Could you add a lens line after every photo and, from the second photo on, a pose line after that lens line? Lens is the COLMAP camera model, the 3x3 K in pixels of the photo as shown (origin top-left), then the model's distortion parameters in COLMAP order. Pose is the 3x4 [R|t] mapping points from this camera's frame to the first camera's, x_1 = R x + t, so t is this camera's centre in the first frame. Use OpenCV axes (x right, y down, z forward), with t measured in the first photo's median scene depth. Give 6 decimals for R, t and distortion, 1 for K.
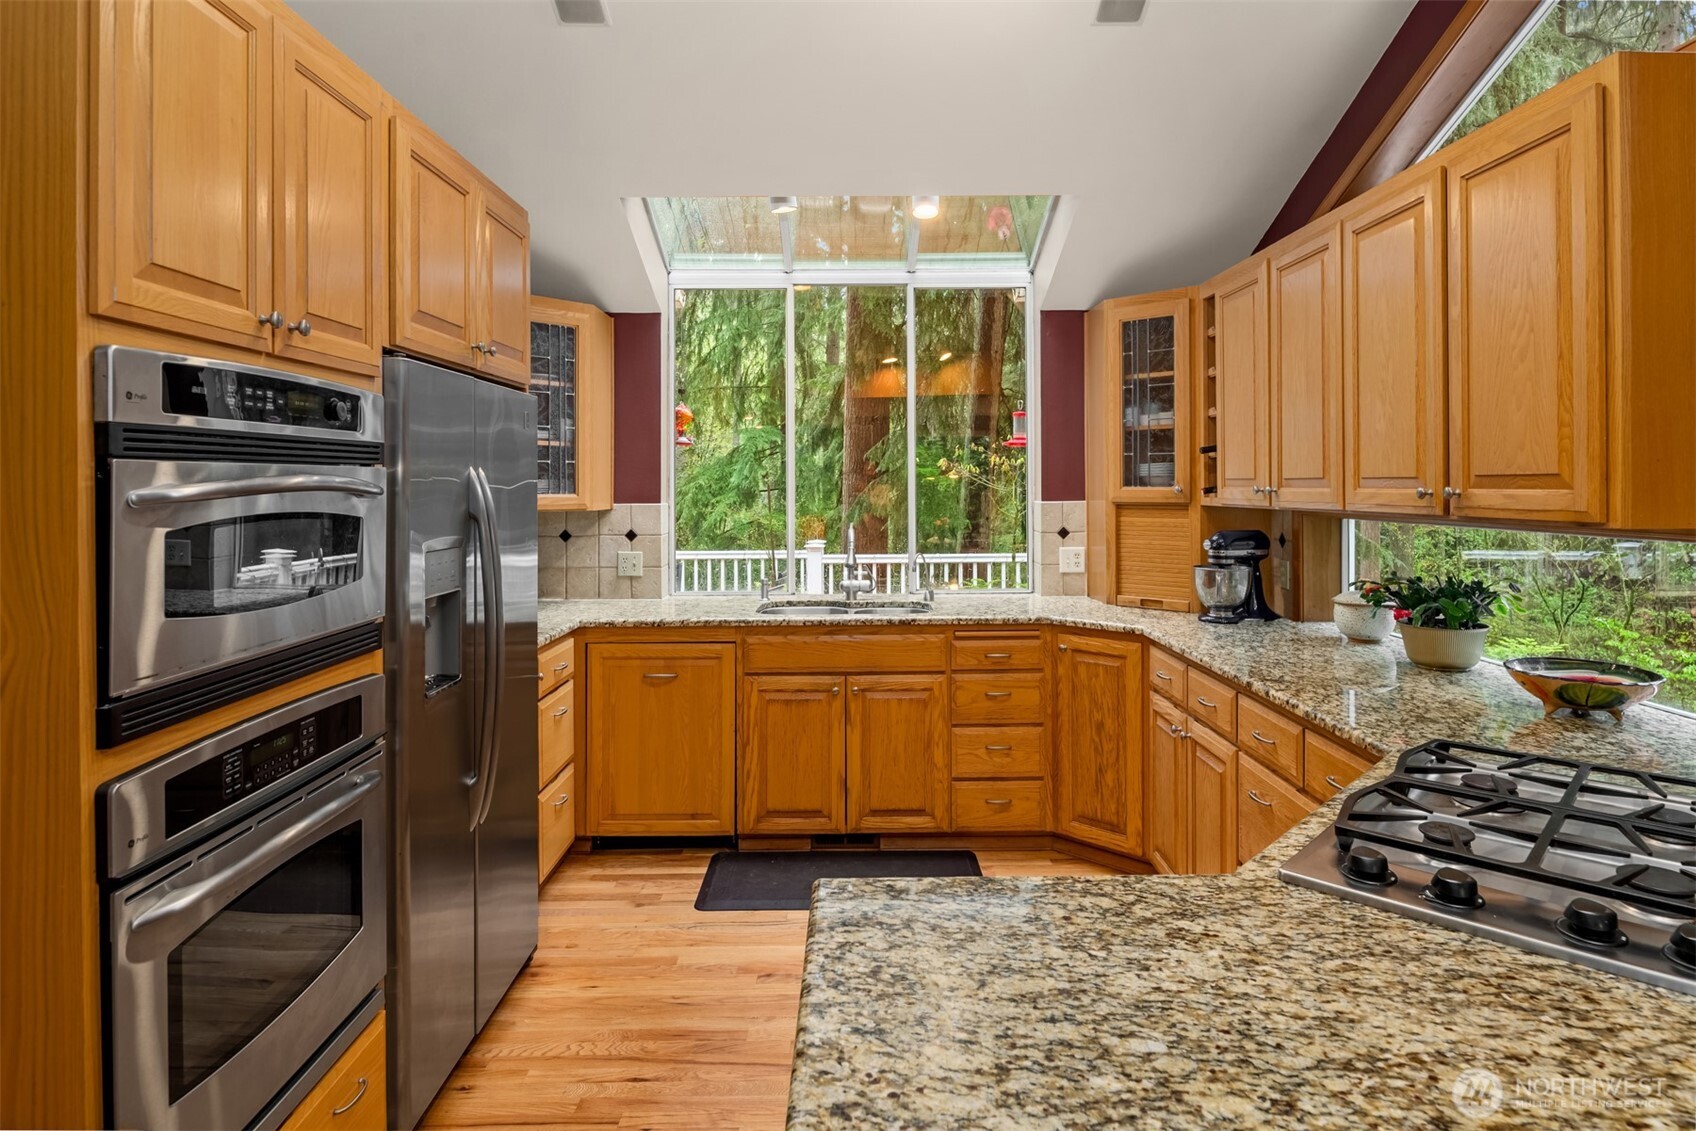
lens RADIAL K [[966.6, 0, 850.8], [0, 966.6, 492.1], [0, 0, 1]] dist [-0.001970, -0.000521]
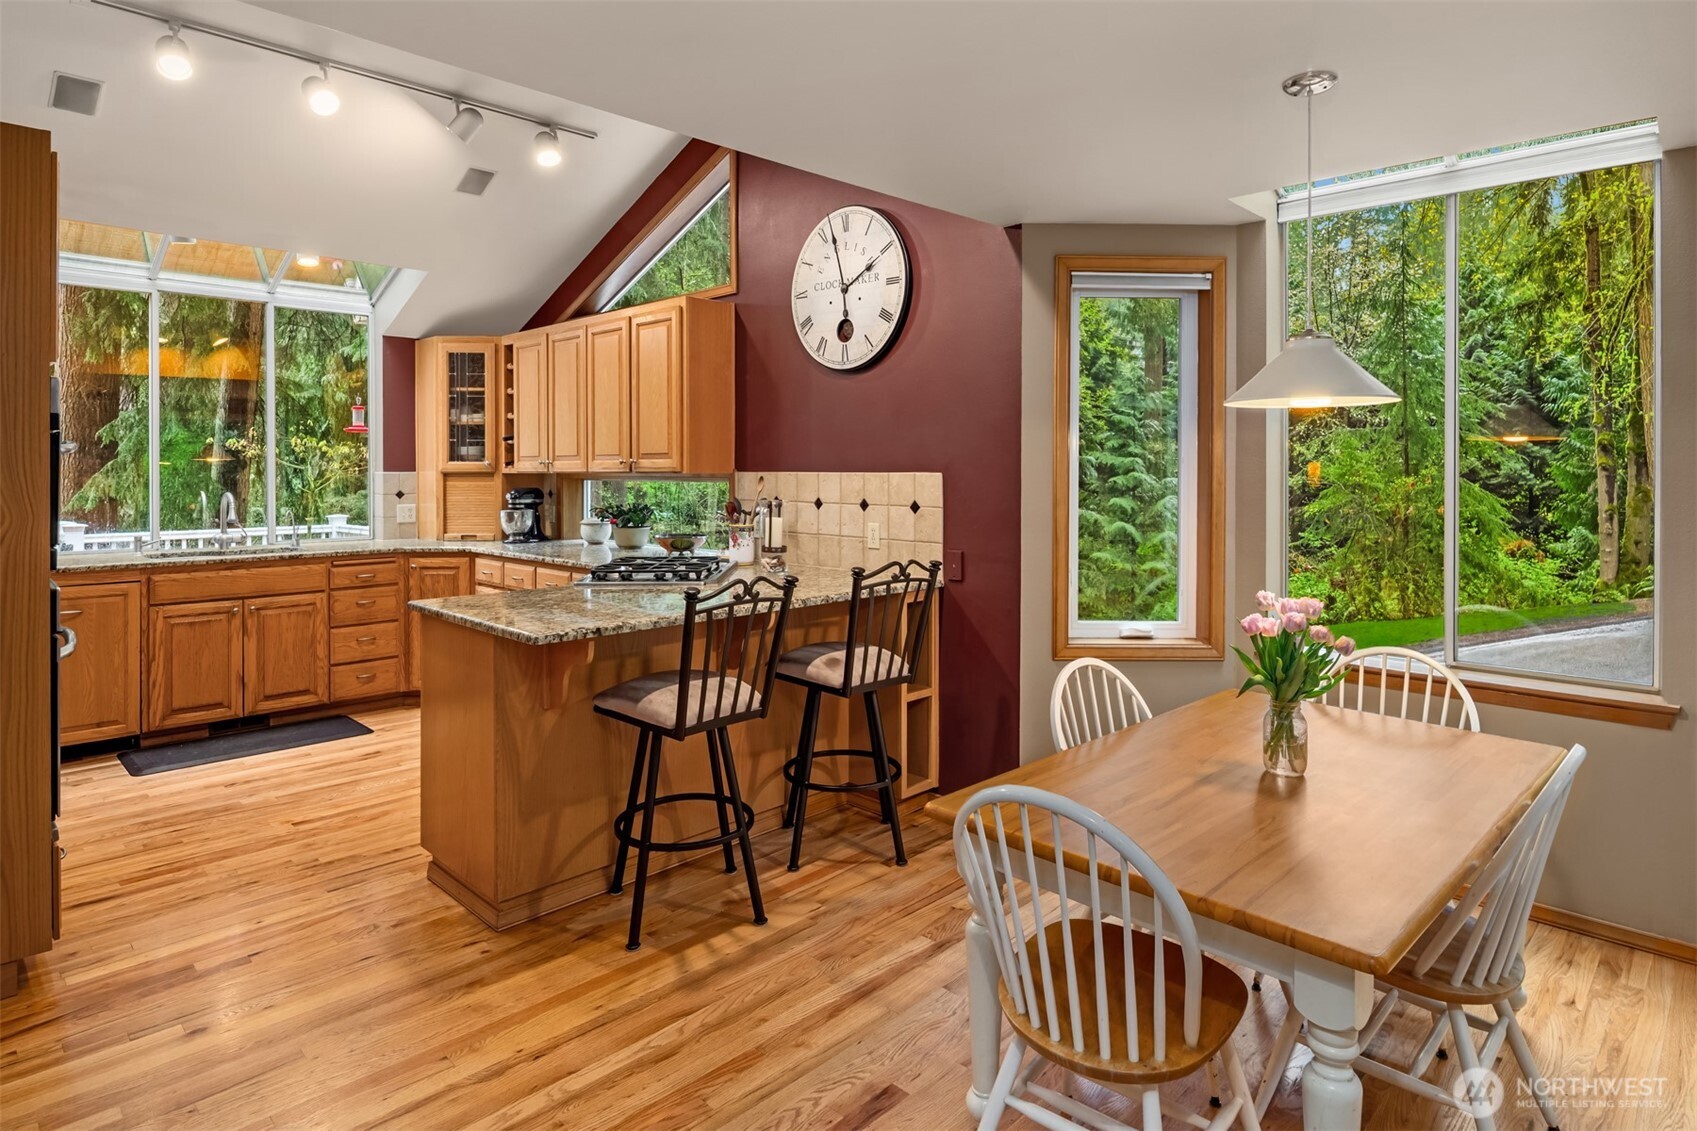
lens RADIAL K [[920.2, 0, 844.7], [0, 920.2, 466.3], [0, 0, 1]] dist [-0.002591, -0.002331]
pose [[0.724316, 0.006791, 0.689434, -0.282426], [0.002232, 0.999923, -0.012194, 0.022208], [-0.689464, 0.010372, 0.724246, -0.505195]]
